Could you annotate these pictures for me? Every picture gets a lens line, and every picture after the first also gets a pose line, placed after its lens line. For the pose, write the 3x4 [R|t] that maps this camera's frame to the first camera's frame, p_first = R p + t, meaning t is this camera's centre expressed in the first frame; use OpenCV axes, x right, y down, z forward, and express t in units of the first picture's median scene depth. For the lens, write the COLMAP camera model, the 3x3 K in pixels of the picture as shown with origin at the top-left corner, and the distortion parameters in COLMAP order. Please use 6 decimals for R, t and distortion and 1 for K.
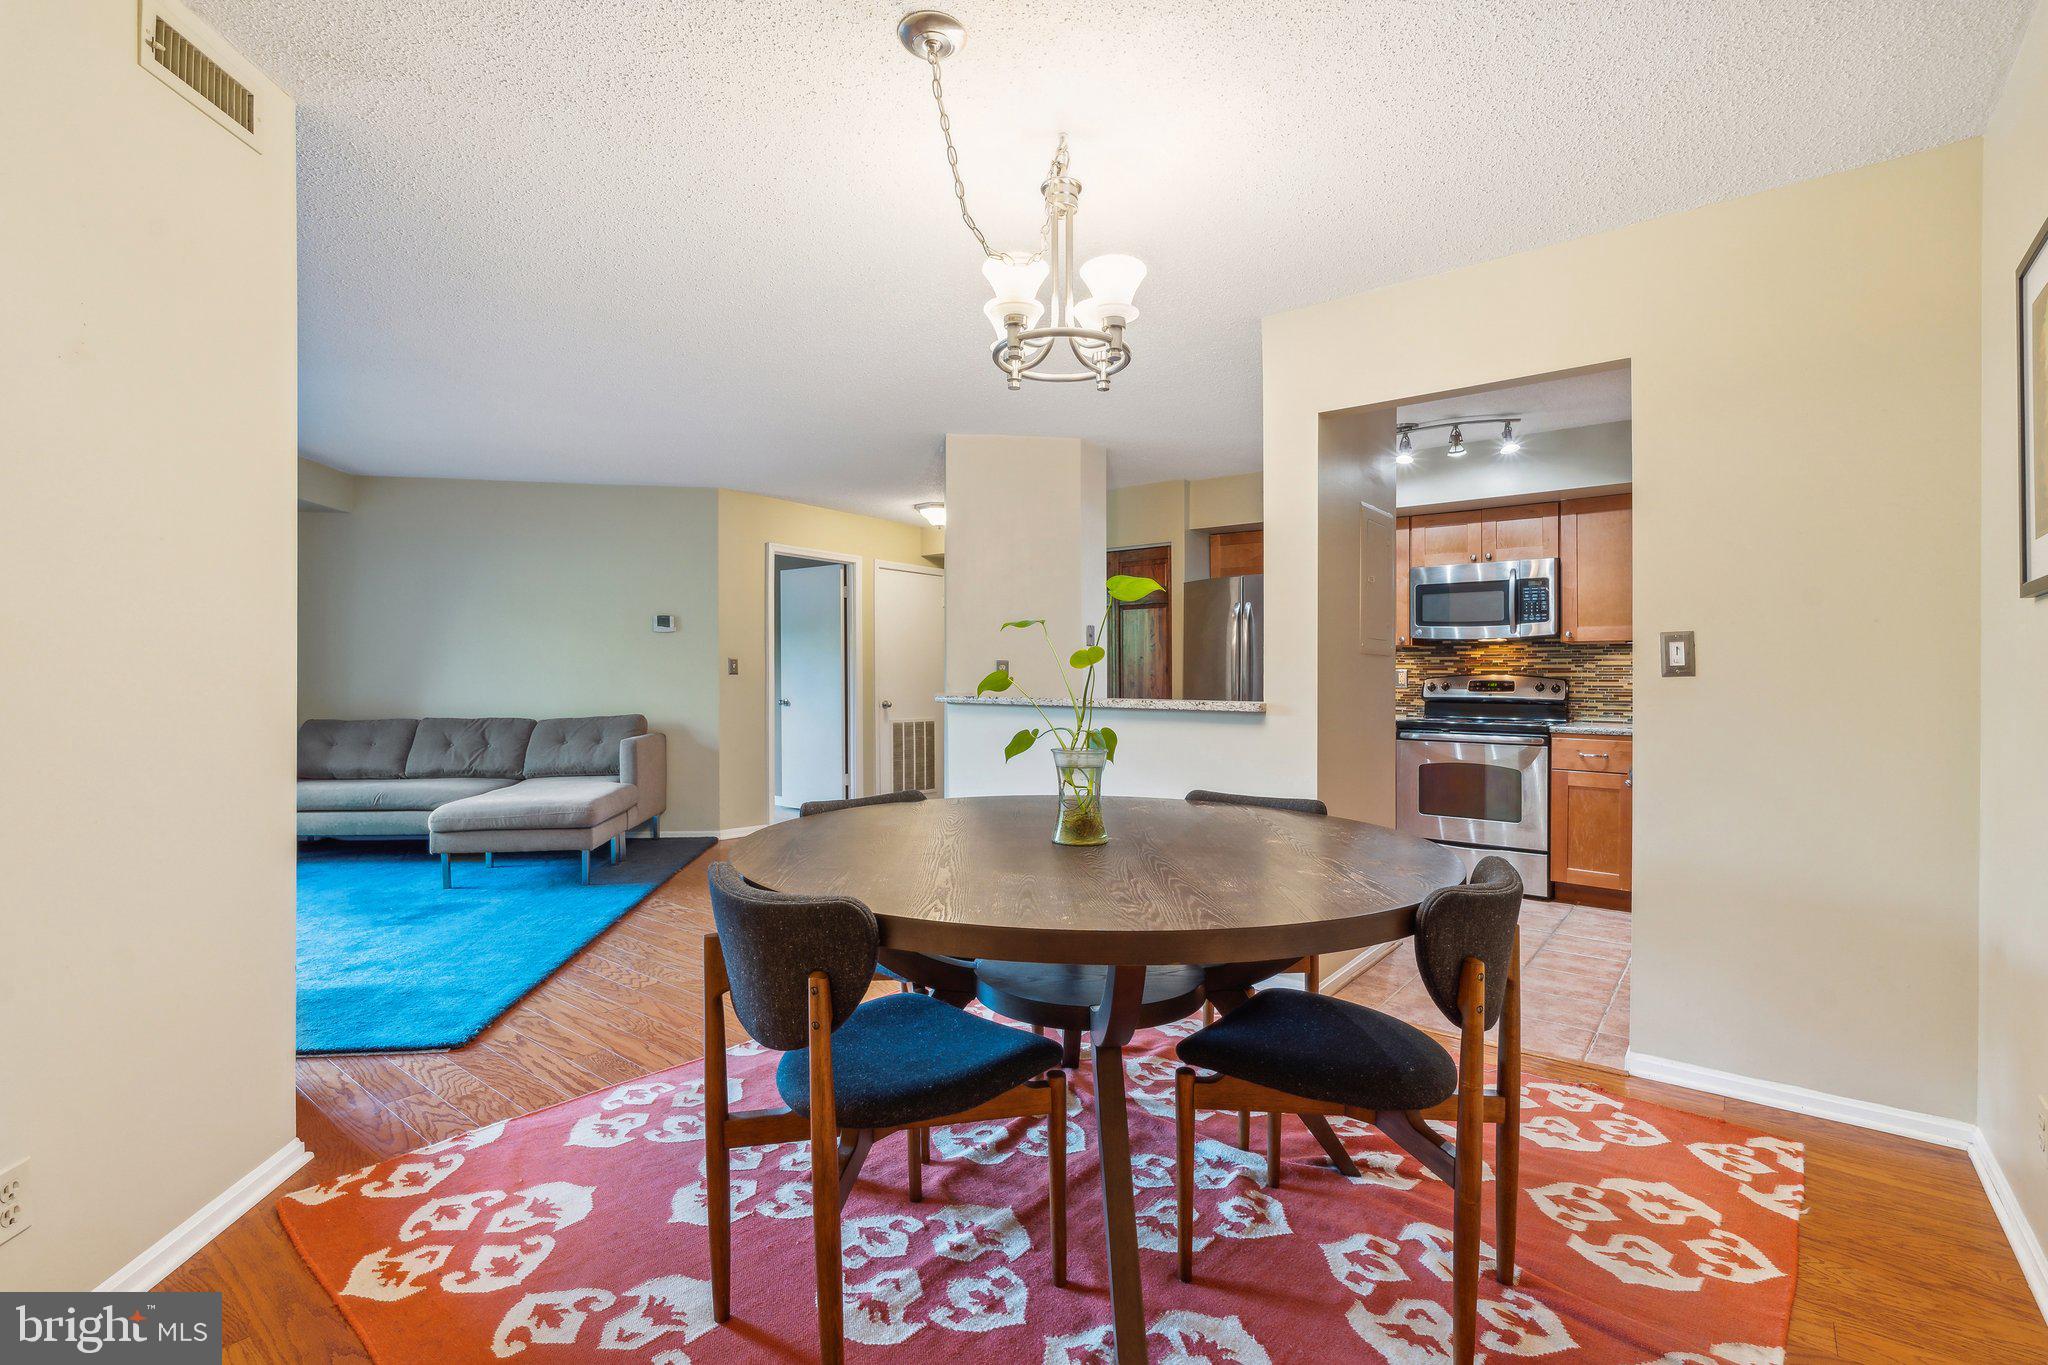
lens RADIAL K [[903.5, 0, 1038.2], [0, 903.5, 689.2], [0, 0, 1]] dist [-0.003748, -0.000374]
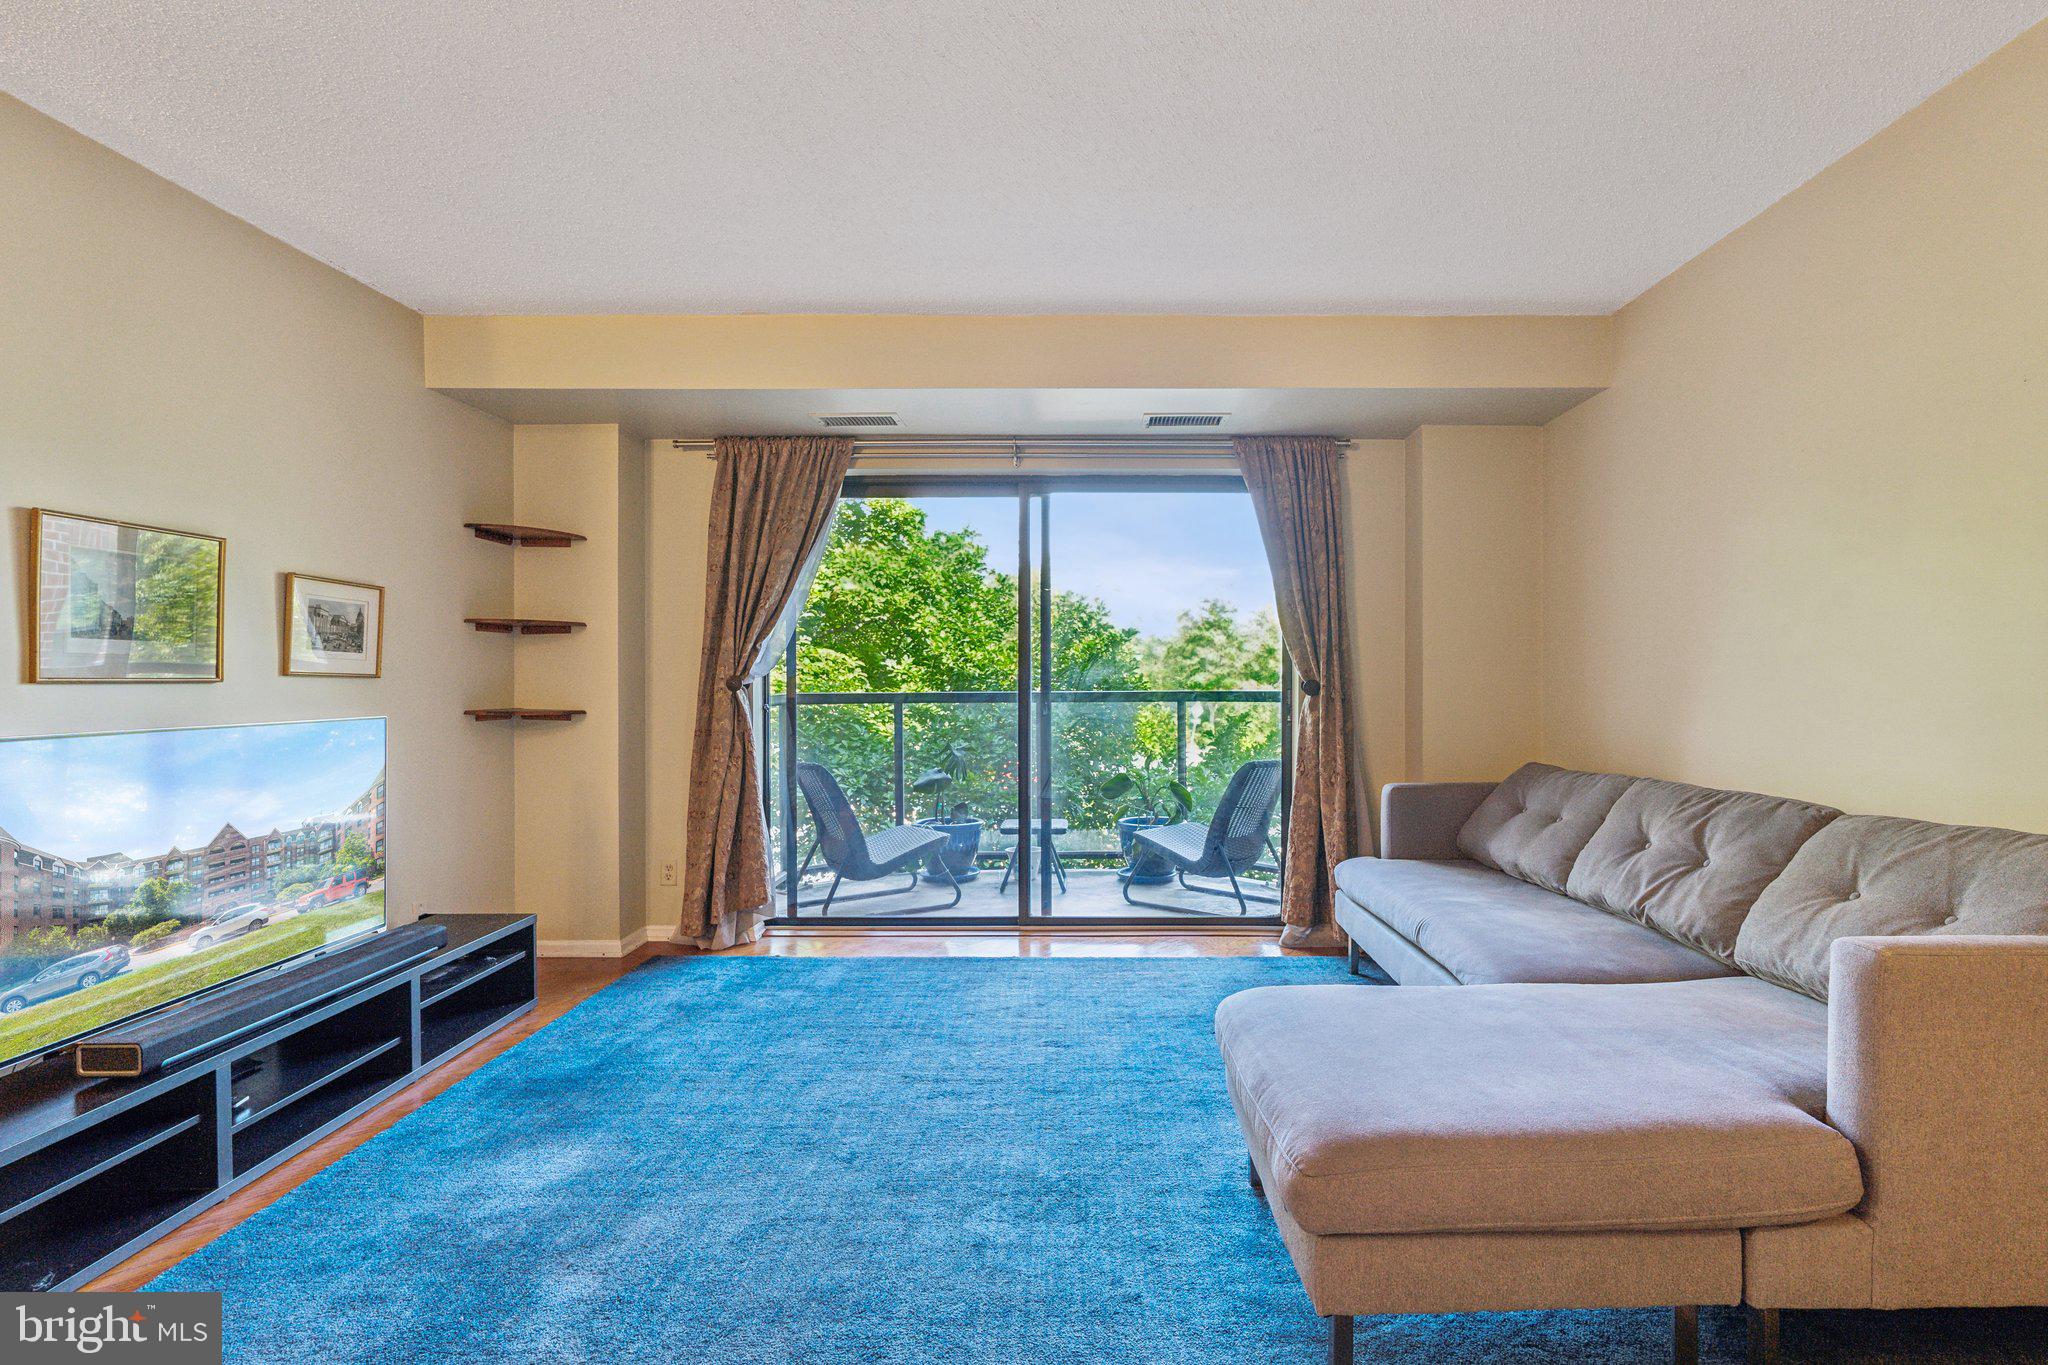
lens RADIAL K [[935.0, 0, 1064.8], [0, 935.0, 693.6], [0, 0, 1]] dist [-0.012838, -0.000142]
pose [[-0.145397, 0.013207, -0.989285, -0.152113], [0.002599, 0.999913, 0.012967, -0.017582], [0.989370, -0.000686, -0.145419, 0.734605]]
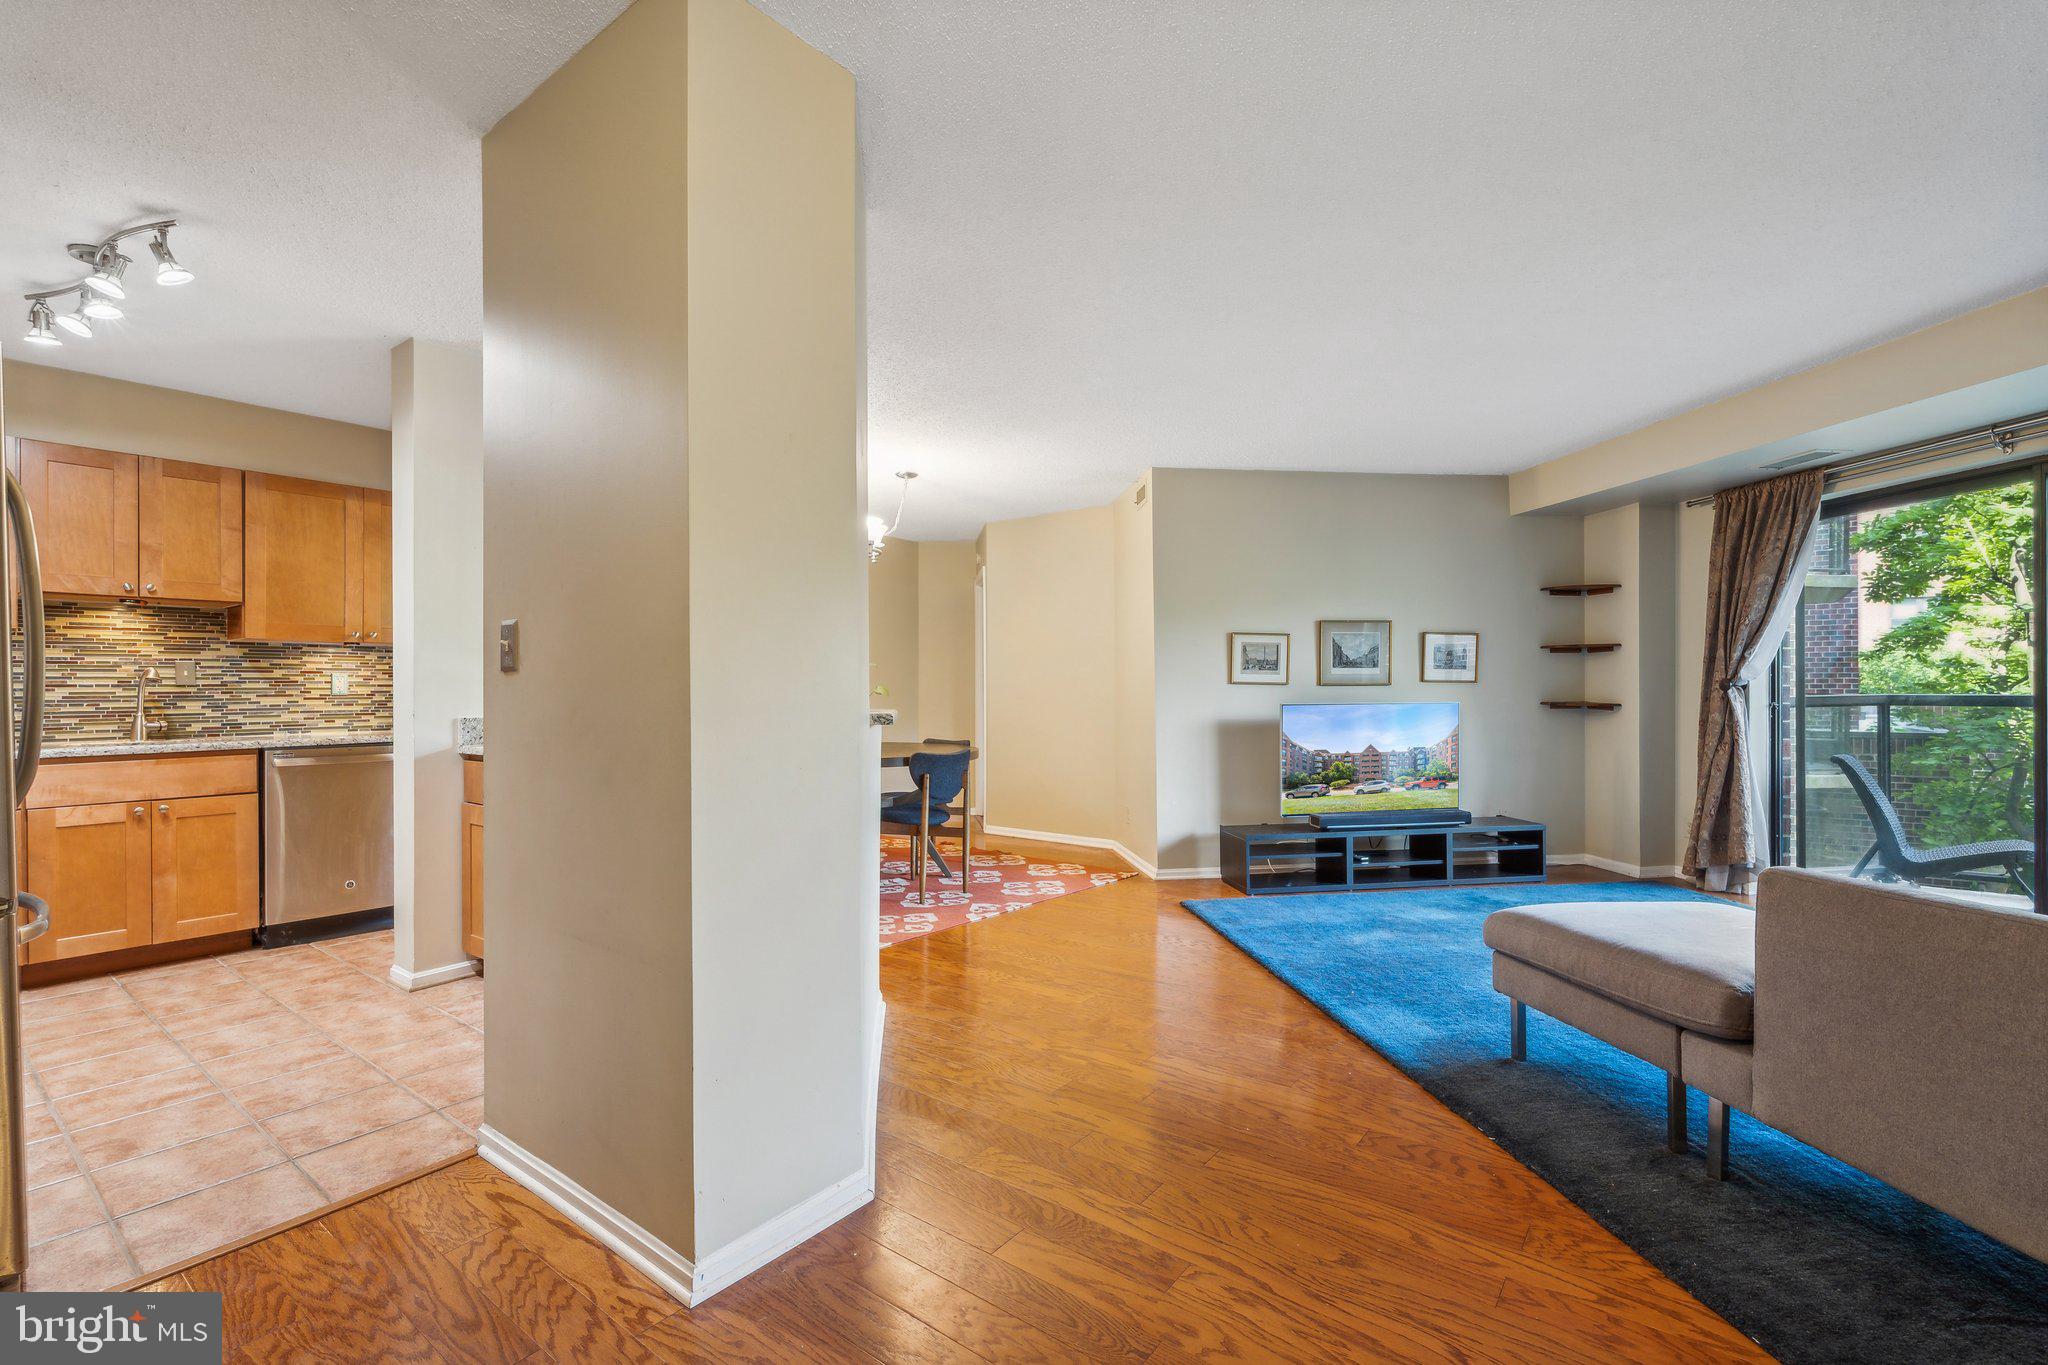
lens RADIAL K [[903.5, 0, 1038.2], [0, 903.5, 689.2], [0, 0, 1]] dist [-0.003748, -0.000374]
pose [[-0.999659, 0.004196, 0.025785, -0.174747], [0.004199, 0.999991, 0.000076, -0.015588], [-0.025785, 0.000184, -0.999667, 1.228274]]
